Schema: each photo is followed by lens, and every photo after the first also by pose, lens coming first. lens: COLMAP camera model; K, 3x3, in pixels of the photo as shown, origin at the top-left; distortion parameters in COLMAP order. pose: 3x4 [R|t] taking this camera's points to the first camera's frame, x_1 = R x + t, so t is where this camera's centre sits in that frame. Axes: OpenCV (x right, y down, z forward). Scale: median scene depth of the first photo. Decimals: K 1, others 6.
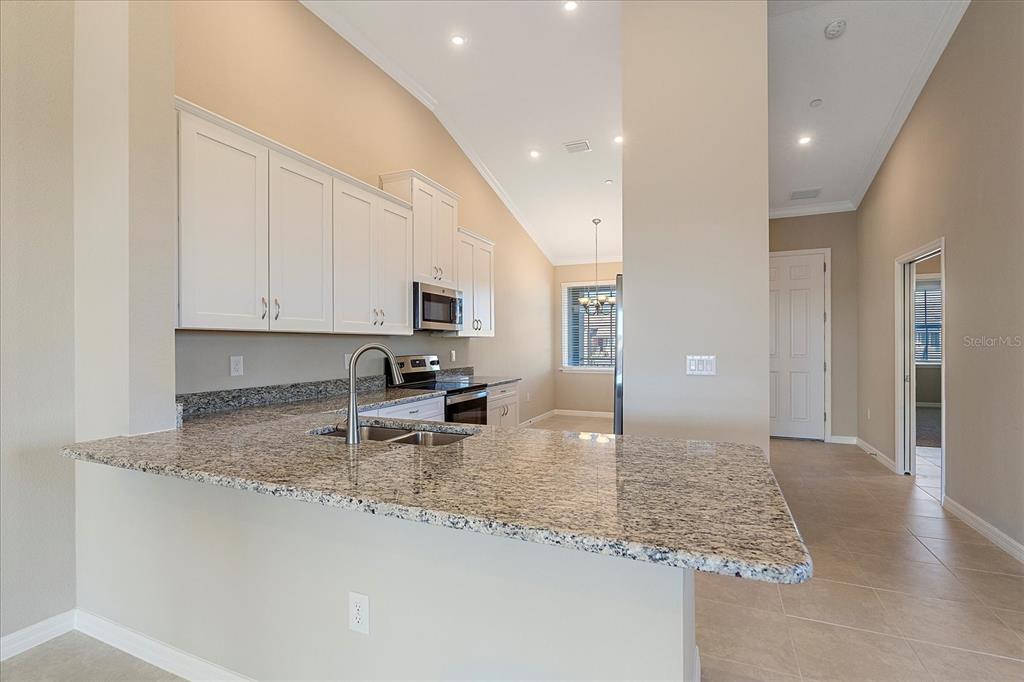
lens RADIAL K [[462.8, 0, 517.7], [0, 462.8, 346.1], [0, 0, 1]] dist [-0.001898, 0.000248]
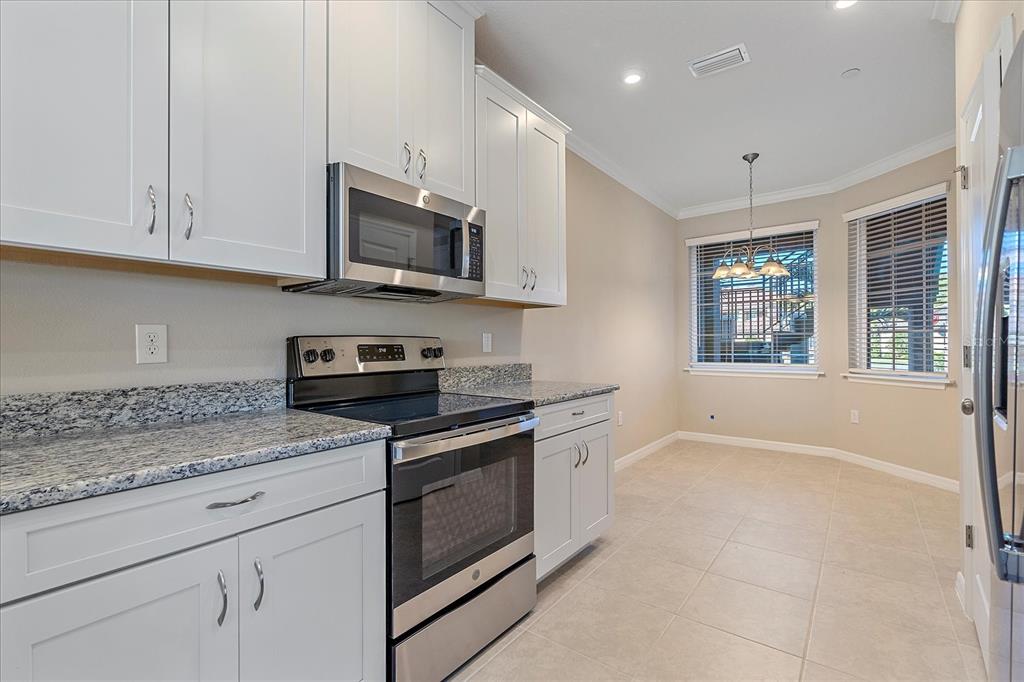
lens RADIAL K [[462.8, 0, 517.7], [0, 462.8, 346.1], [0, 0, 1]] dist [-0.001898, 0.000248]
pose [[0.967815, -0.002435, -0.251651, 0.043142], [0.003819, 0.999980, 0.005013, 0.023529], [0.251634, -0.005813, 0.967805, 0.579221]]
